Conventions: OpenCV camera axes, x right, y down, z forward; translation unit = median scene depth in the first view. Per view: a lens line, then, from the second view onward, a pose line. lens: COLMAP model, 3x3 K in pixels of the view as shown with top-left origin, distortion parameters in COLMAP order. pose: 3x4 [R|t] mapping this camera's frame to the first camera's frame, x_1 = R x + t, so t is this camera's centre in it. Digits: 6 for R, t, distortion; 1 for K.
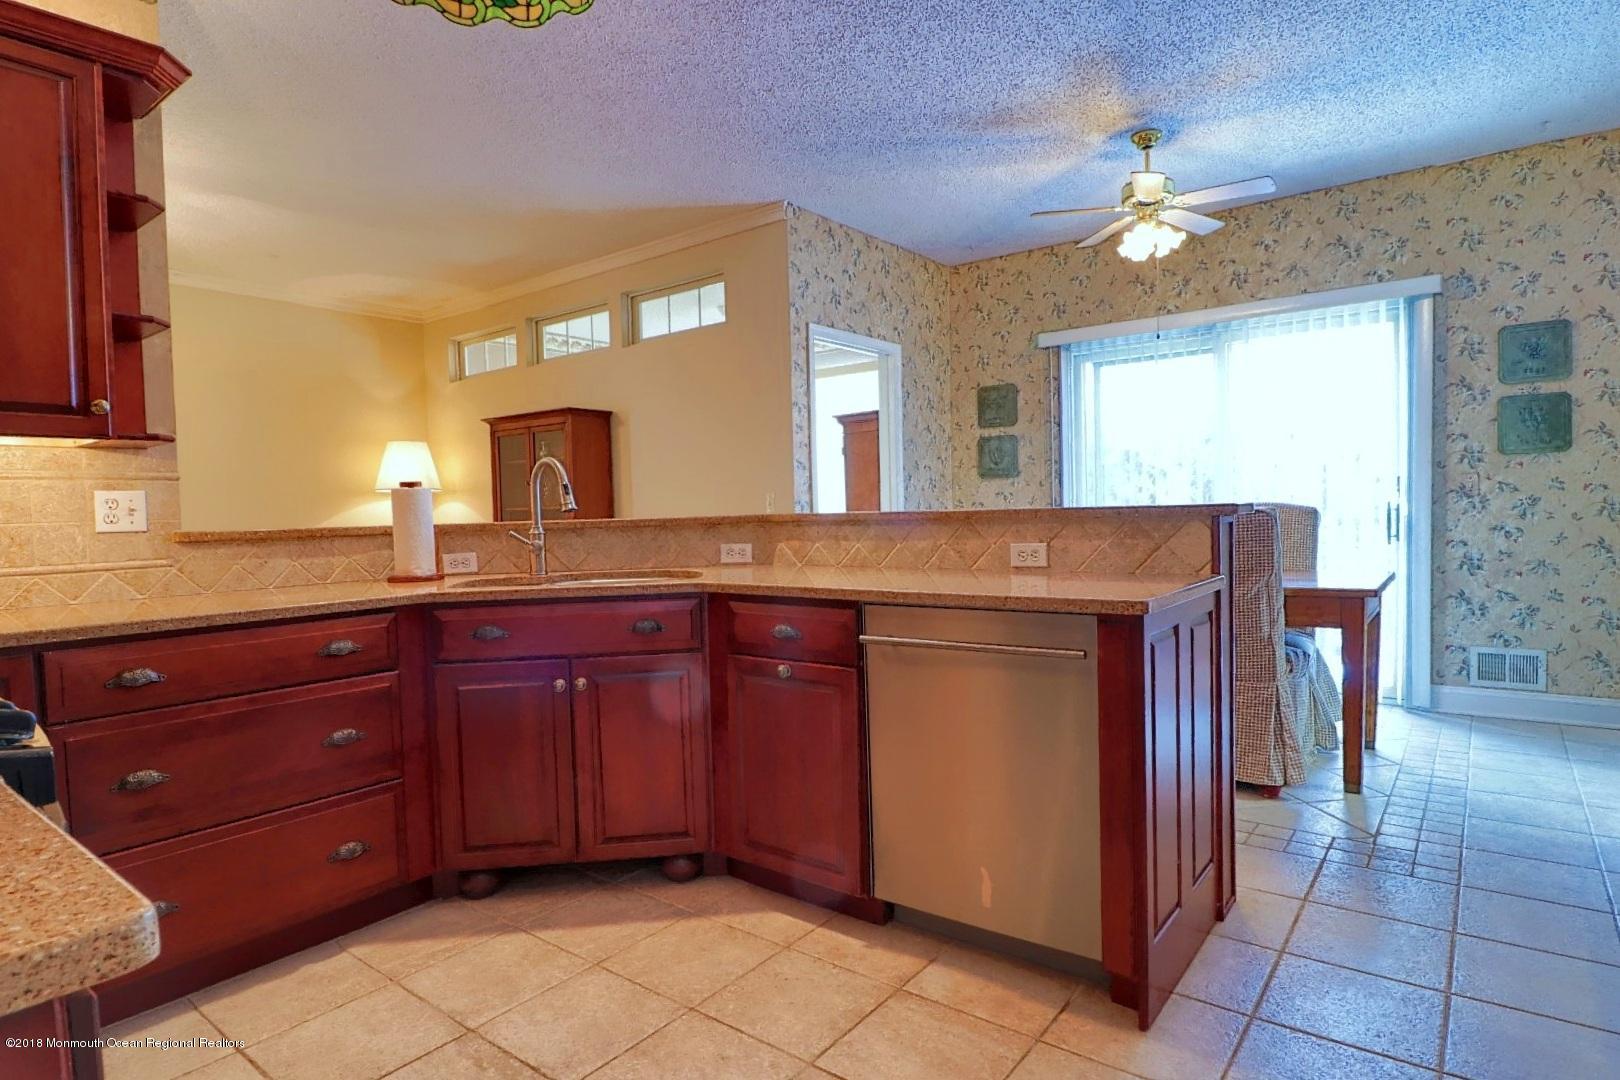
lens RADIAL K [[876.8, 0, 808.0], [0, 876.8, 549.7], [0, 0, 1]] dist [-0.000994, -0.013949]
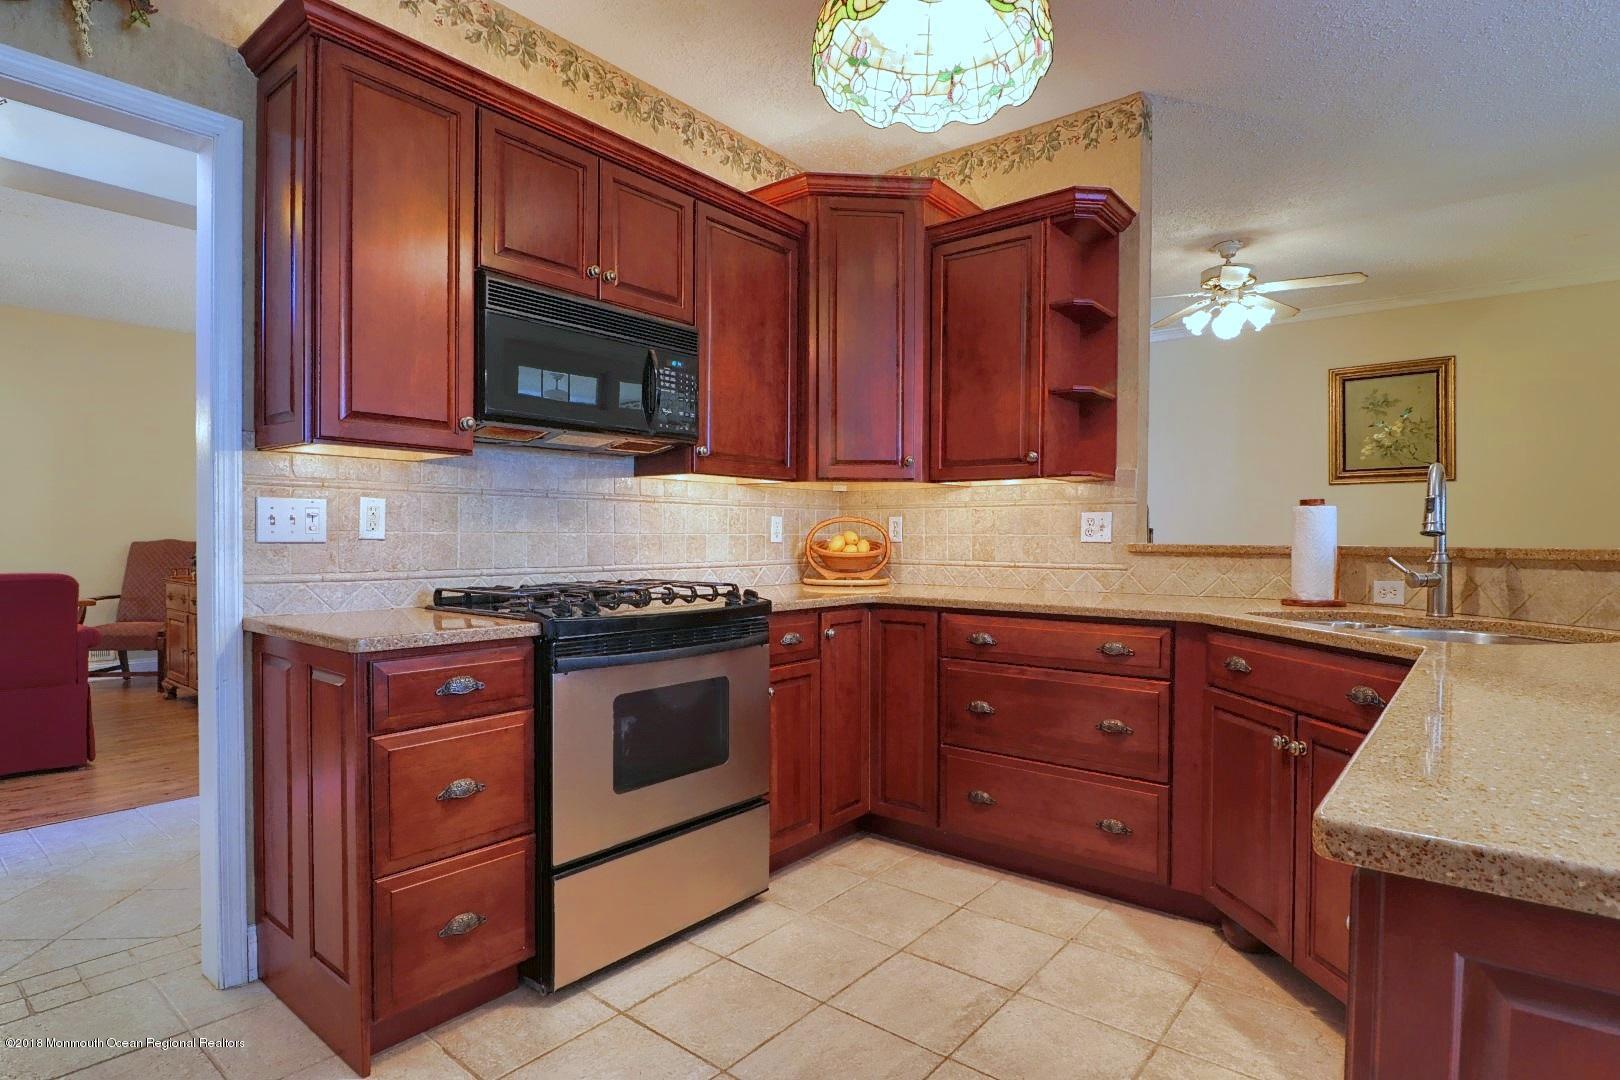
lens RADIAL K [[848.4, 0, 811.4], [0, 848.4, 548.4], [0, 0, 1]] dist [0.000445, -0.014287]
pose [[-0.025857, 0.037988, -0.998944, 0.306646], [-0.049692, 0.997994, 0.039238, -0.022775], [0.998430, 0.050654, -0.023917, 0.324922]]
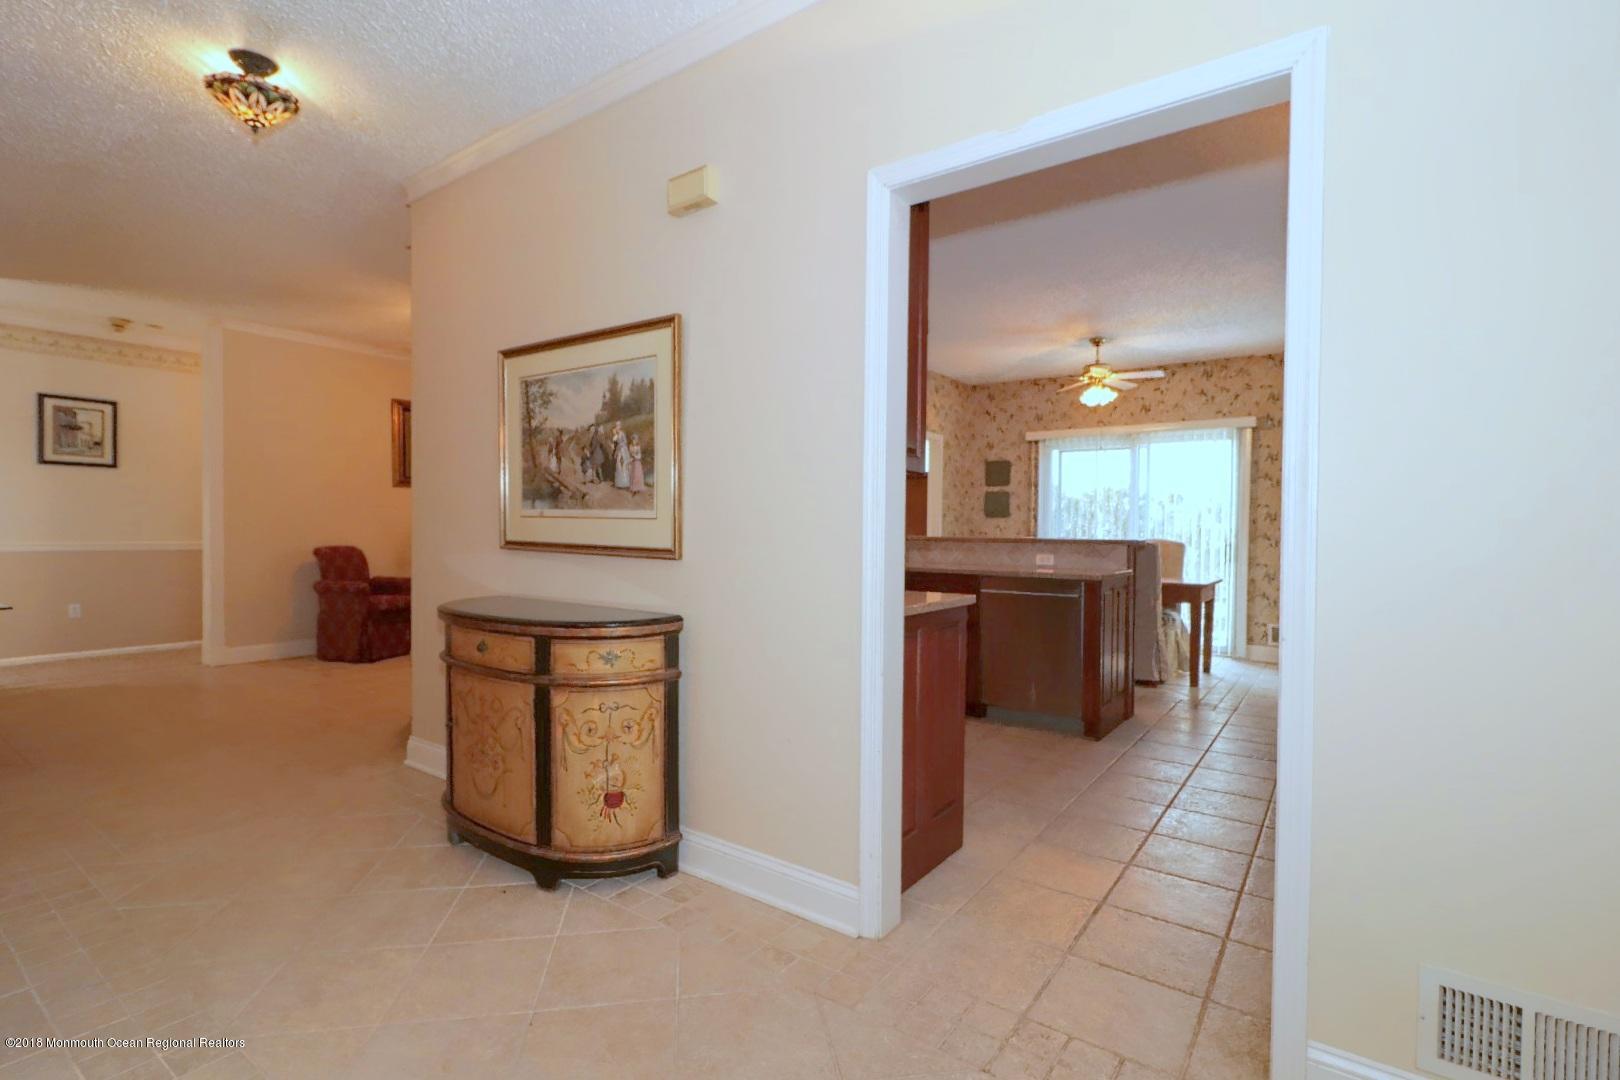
lens RADIAL K [[764.7, 0, 807.3], [0, 764.7, 546.0], [0, 0, 1]] dist [0.000565, 0.000042]
pose [[0.998667, 0.035587, 0.037378, -0.251256], [-0.034699, 0.999107, -0.024126, 0.022873], [-0.038203, 0.022797, 0.999010, -0.540579]]
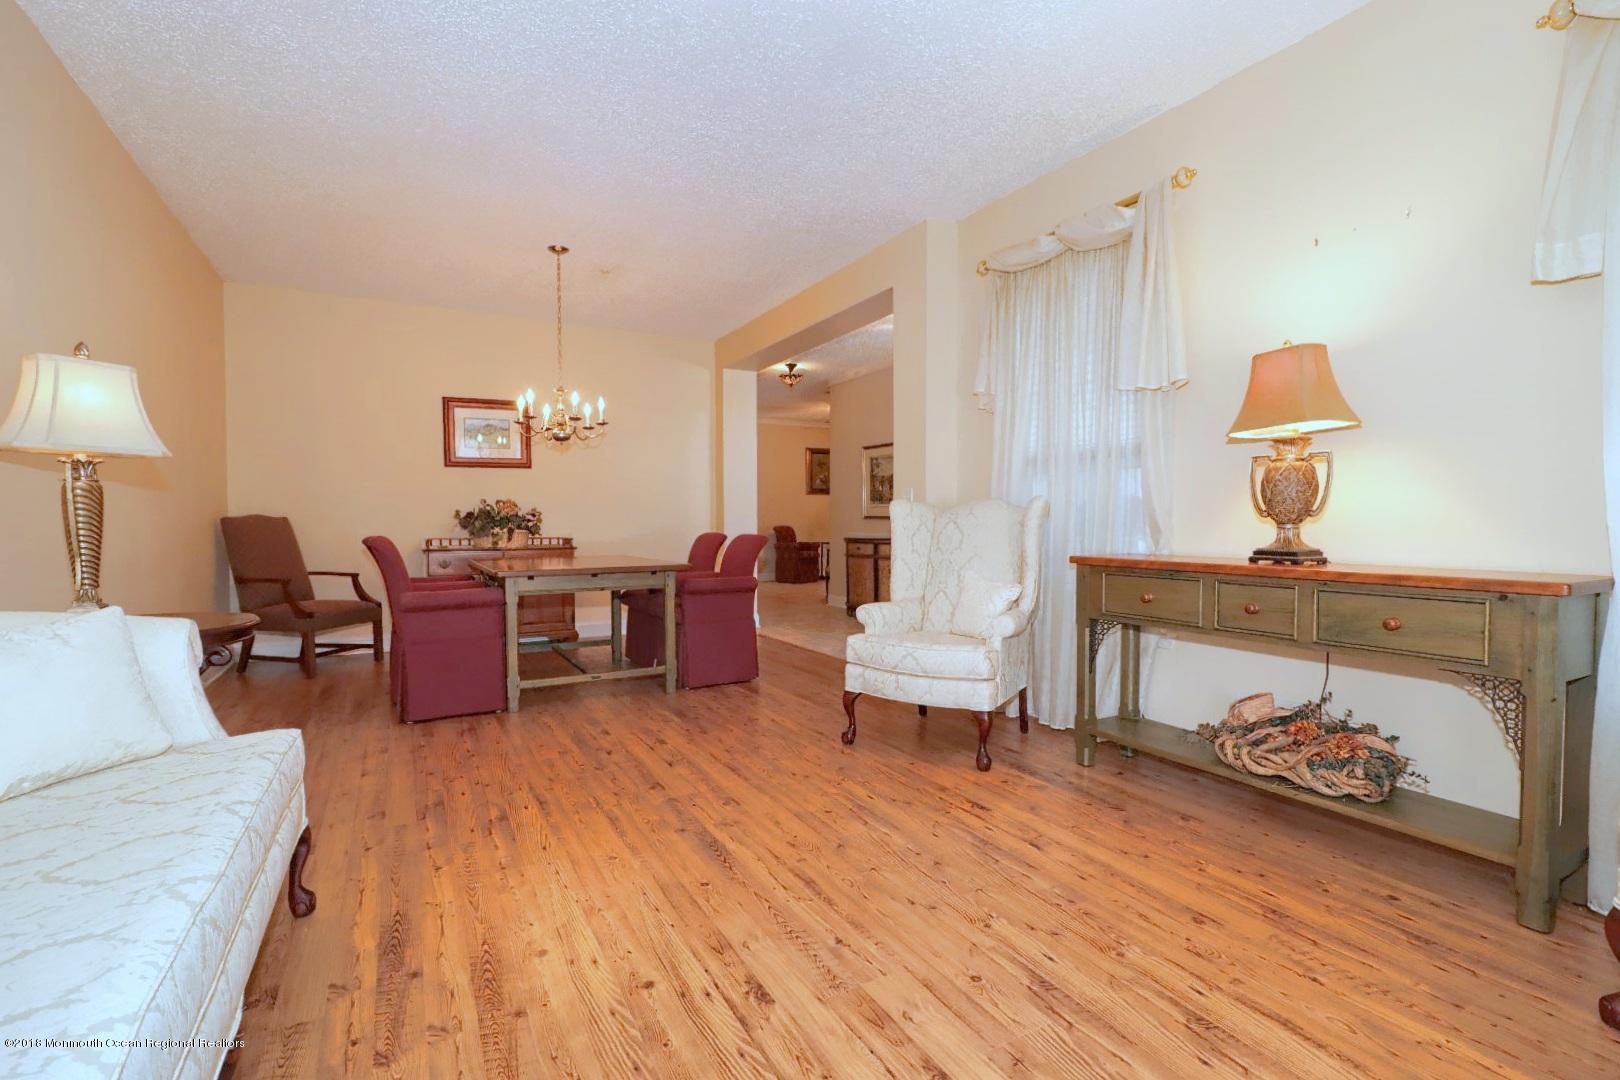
lens RADIAL K [[745.9, 0, 818.8], [0, 745.9, 549.6], [0, 0, 1]] dist [0.000487, -0.000251]
pose [[0.923998, 0.038590, -0.380444, 0.112343], [-0.039565, 0.999203, 0.005260, 0.089416], [0.380344, 0.010192, 0.924789, -1.616858]]
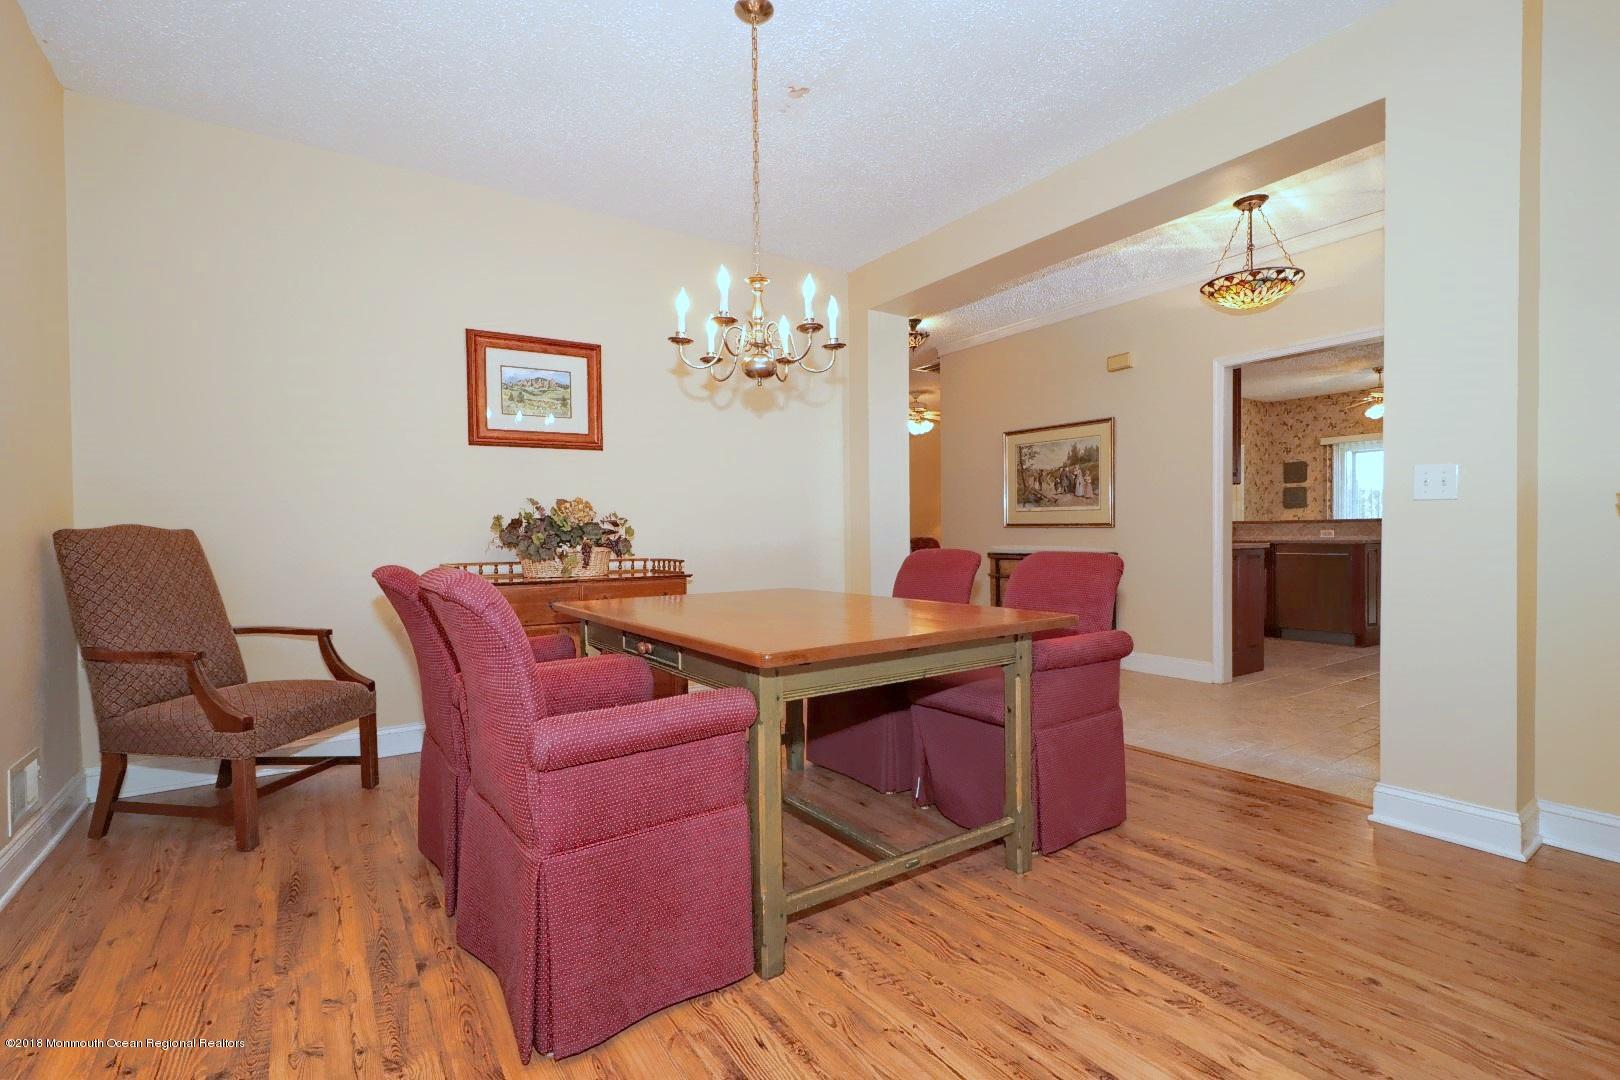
lens RADIAL K [[742.8, 0, 817.2], [0, 742.8, 545.6], [0, 0, 1]] dist [-0.000483, -0.001667]
pose [[0.953396, 0.022835, -0.300856, -0.424904], [-0.029192, 0.999435, -0.016651, 0.086855], [0.300306, 0.024657, 0.953524, -1.285155]]
